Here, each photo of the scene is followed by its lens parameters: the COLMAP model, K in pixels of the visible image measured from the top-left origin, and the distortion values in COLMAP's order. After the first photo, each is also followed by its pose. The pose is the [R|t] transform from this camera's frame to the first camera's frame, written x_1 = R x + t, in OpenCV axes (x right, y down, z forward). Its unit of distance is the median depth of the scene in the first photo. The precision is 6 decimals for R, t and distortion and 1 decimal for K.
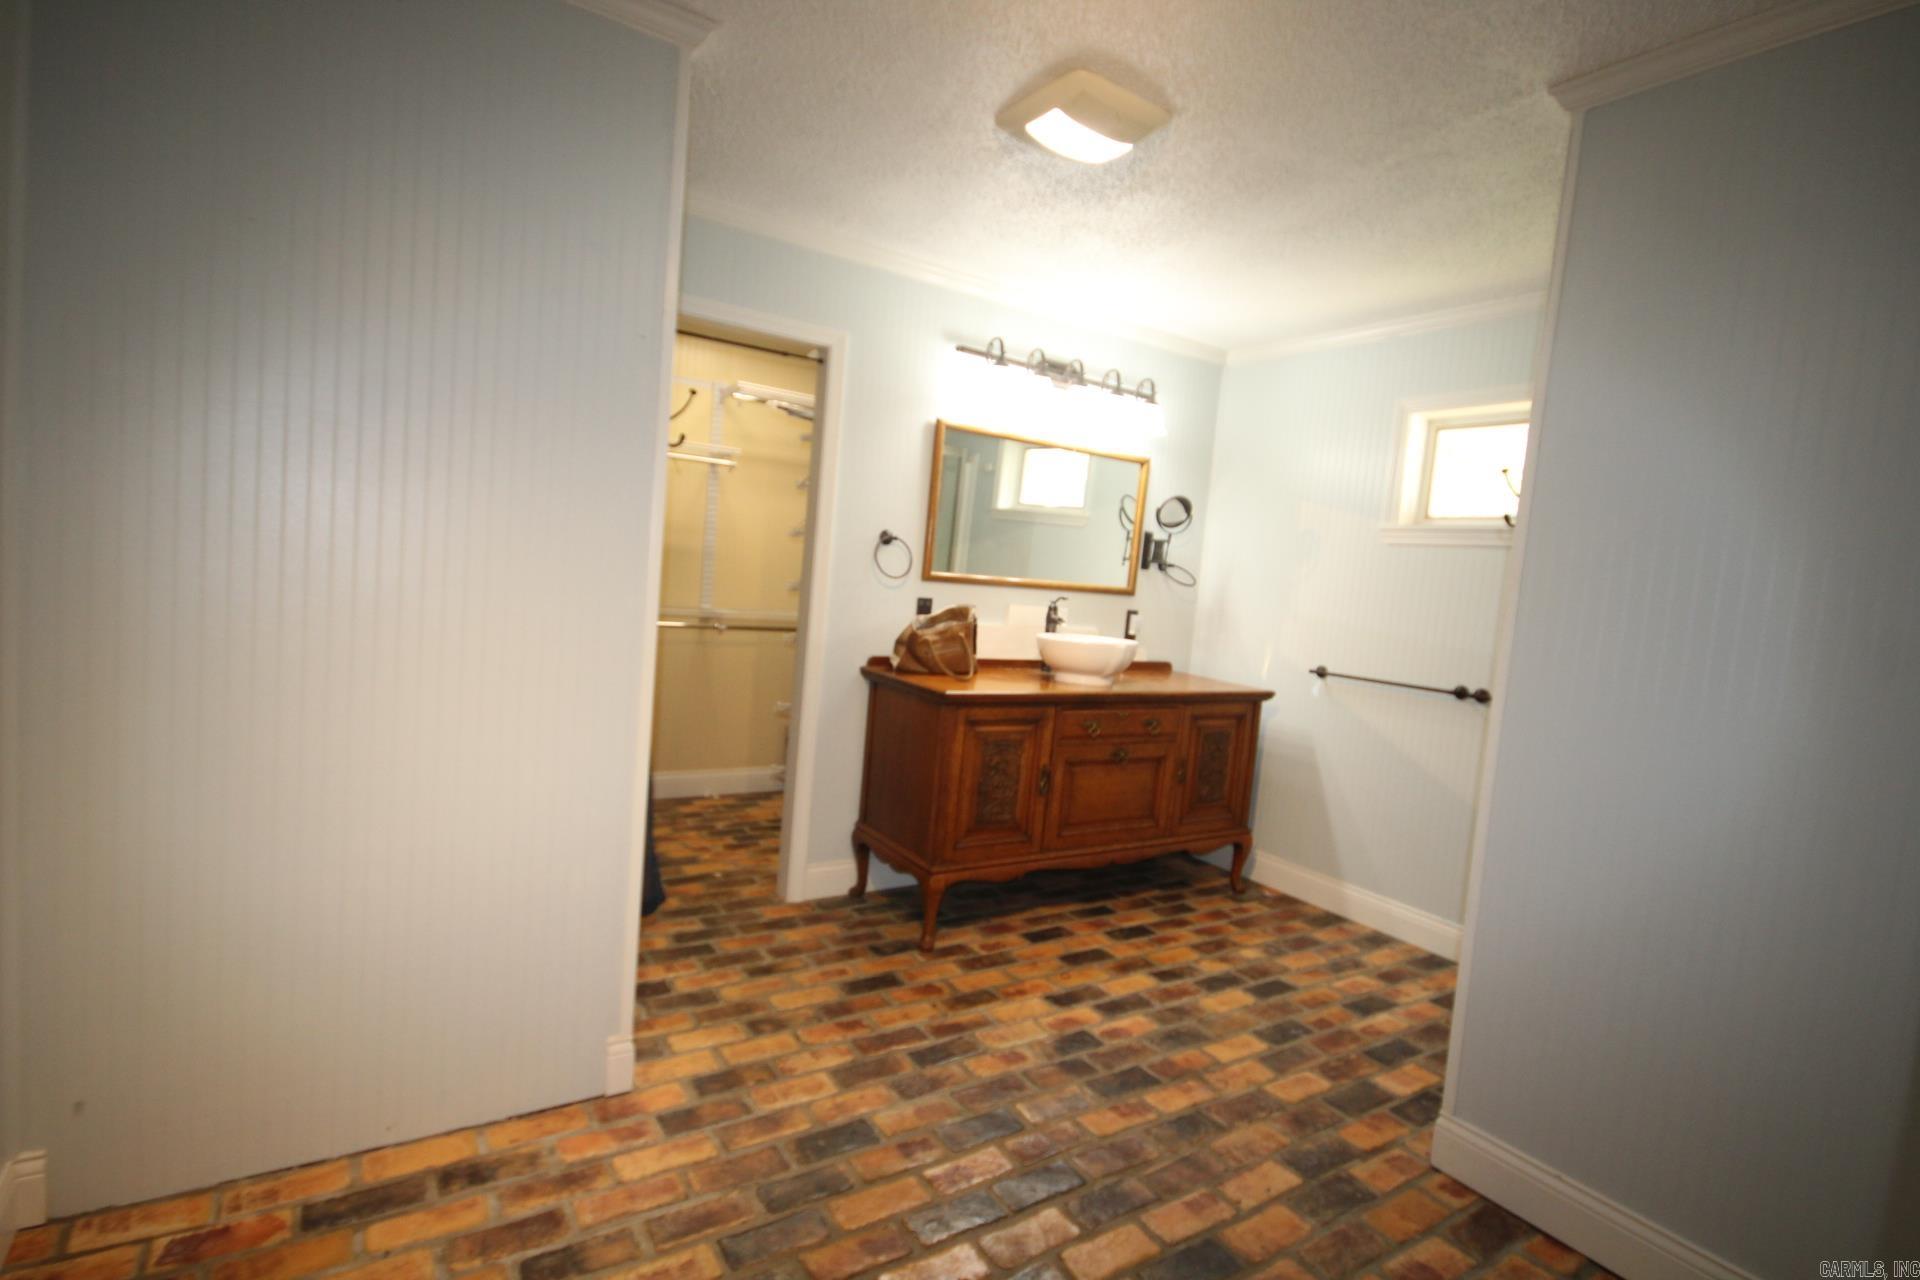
lens RADIAL K [[894.0, 0, 960.3], [0, 894.0, 641.3], [0, 0, 1]] dist [0.009840, -0.009936]
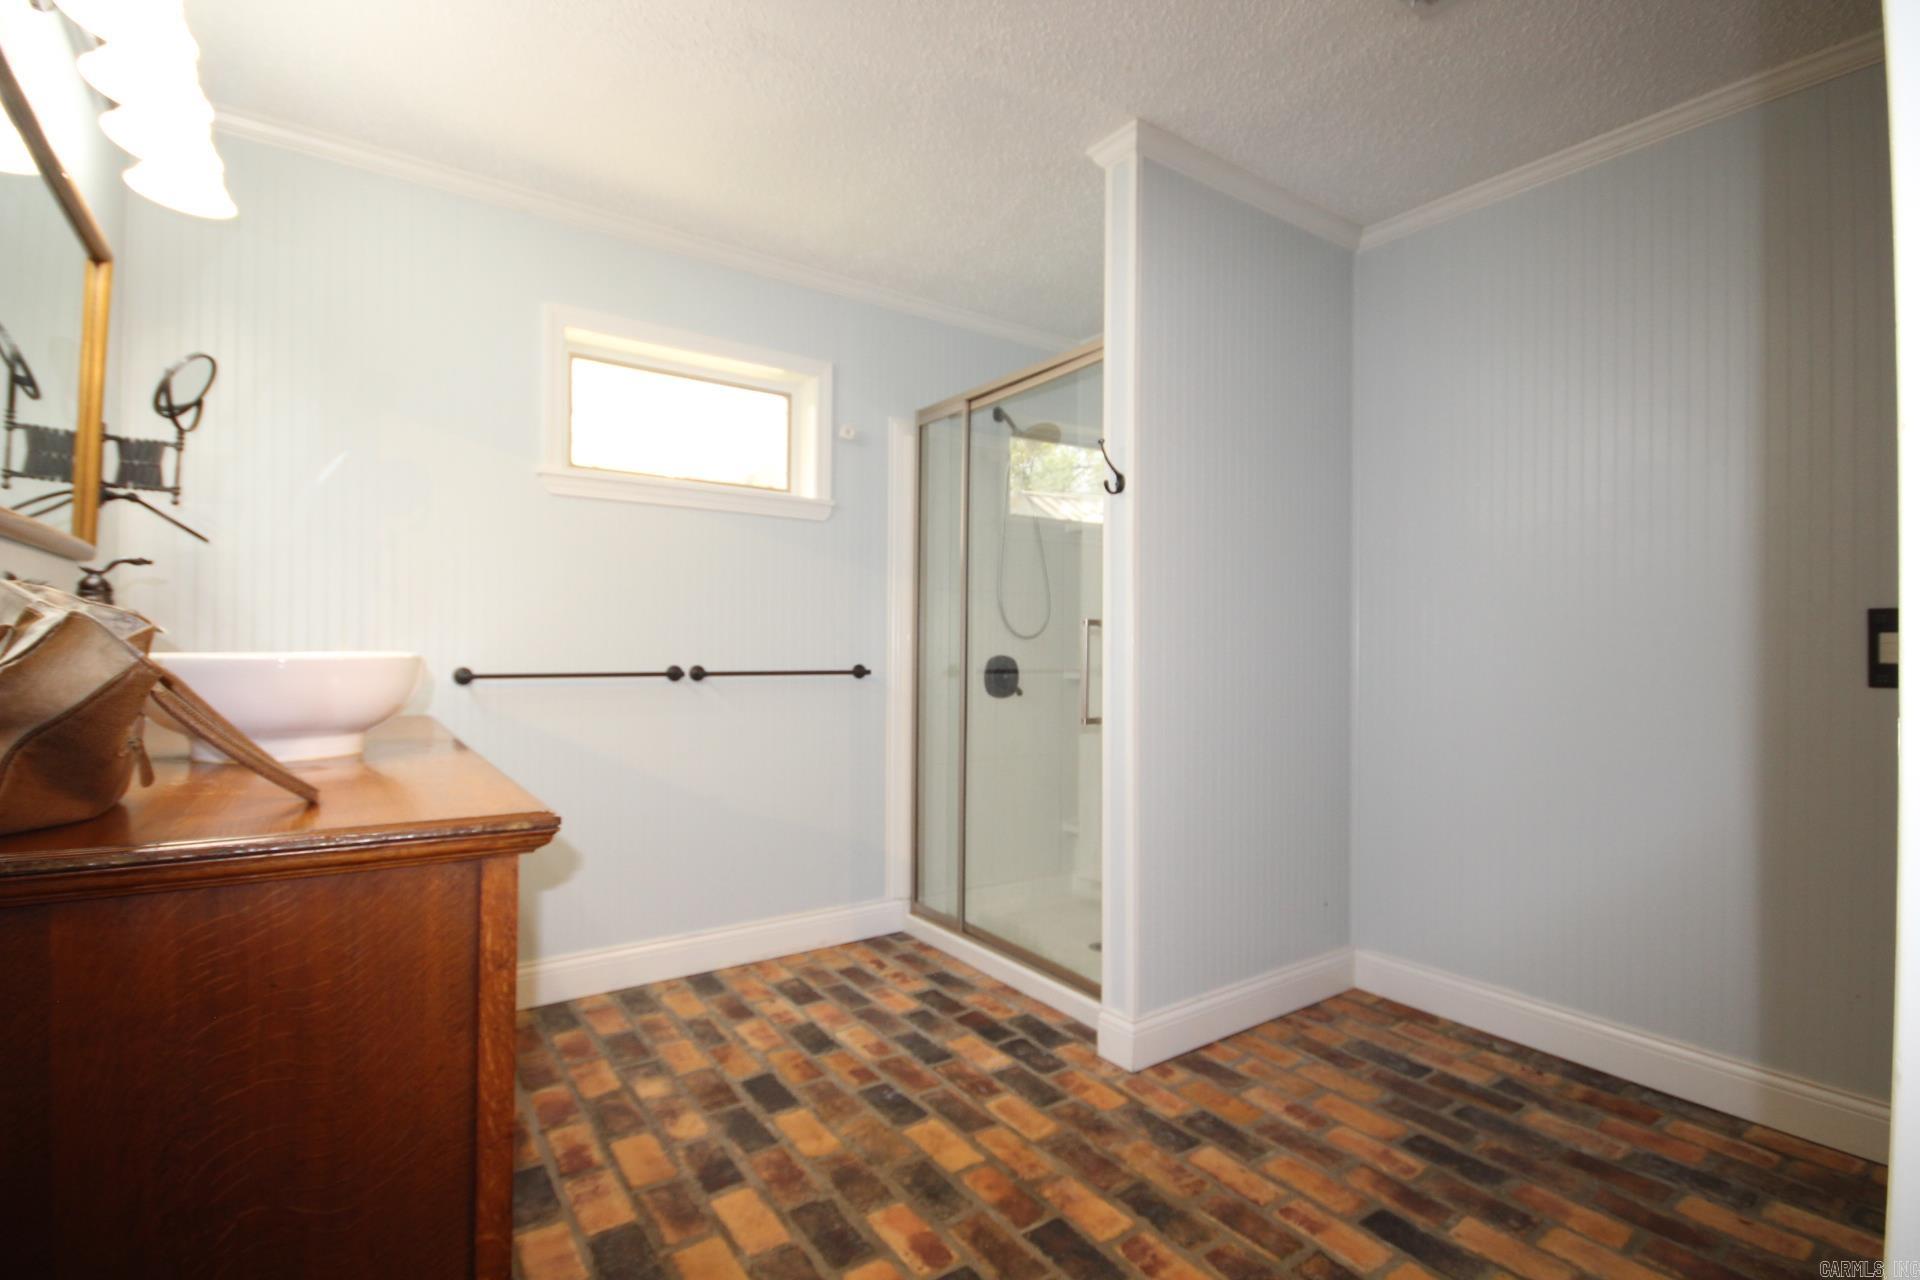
lens RADIAL K [[894.0, 0, 962.6], [0, 894.0, 637.1], [0, 0, 1]] dist [0.009840, -0.009936]
pose [[-0.032905, -0.070077, 0.996999, -0.370902], [0.061829, 0.995486, 0.072012, -0.026772], [-0.997544, 0.064013, -0.028423, 0.855655]]
